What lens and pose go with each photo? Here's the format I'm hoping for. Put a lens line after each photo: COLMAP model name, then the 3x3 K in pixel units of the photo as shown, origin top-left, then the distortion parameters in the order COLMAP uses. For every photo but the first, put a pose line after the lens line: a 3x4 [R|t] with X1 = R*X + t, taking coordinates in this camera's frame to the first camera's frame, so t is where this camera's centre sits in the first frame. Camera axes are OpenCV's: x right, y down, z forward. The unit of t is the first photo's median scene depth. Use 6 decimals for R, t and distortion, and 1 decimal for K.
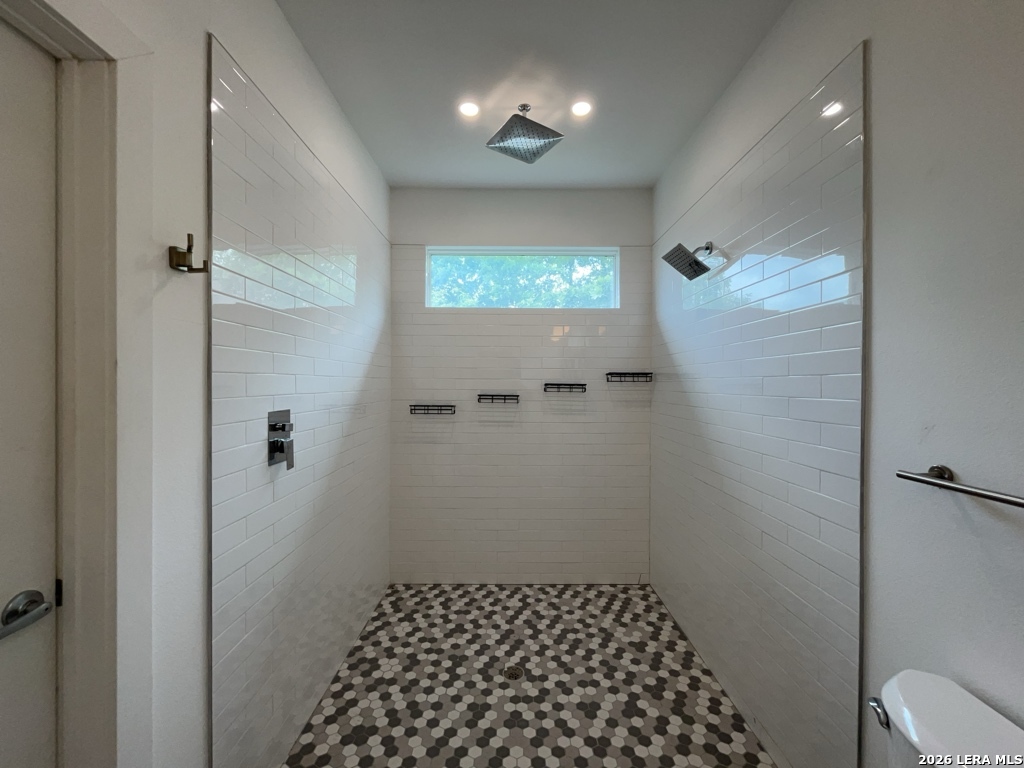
lens RADIAL K [[414.0, 0, 514.6], [0, 414.0, 385.1], [0, 0, 1]] dist [-0.002076, -0.000616]
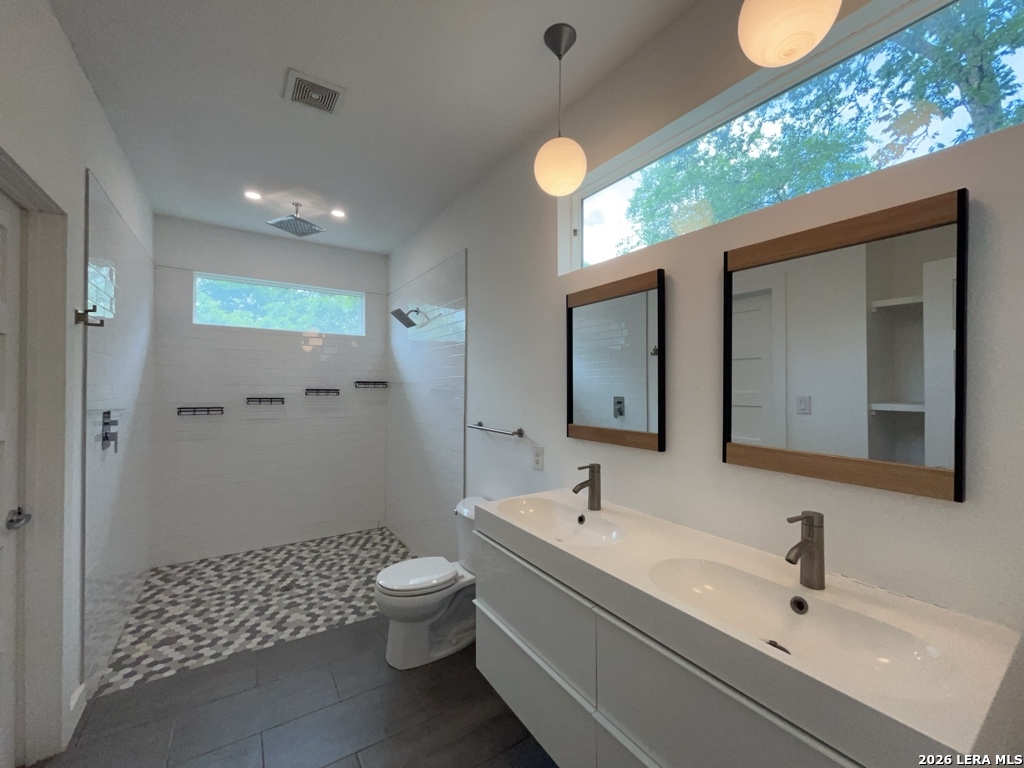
lens RADIAL K [[414.0, 0, 514.6], [0, 414.0, 385.1], [0, 0, 1]] dist [-0.002076, -0.000616]
pose [[0.837024, 0.004395, 0.547148, -0.114690], [-0.001828, 0.999985, -0.005235, -0.012852], [-0.547163, 0.003381, 0.837019, -0.582154]]
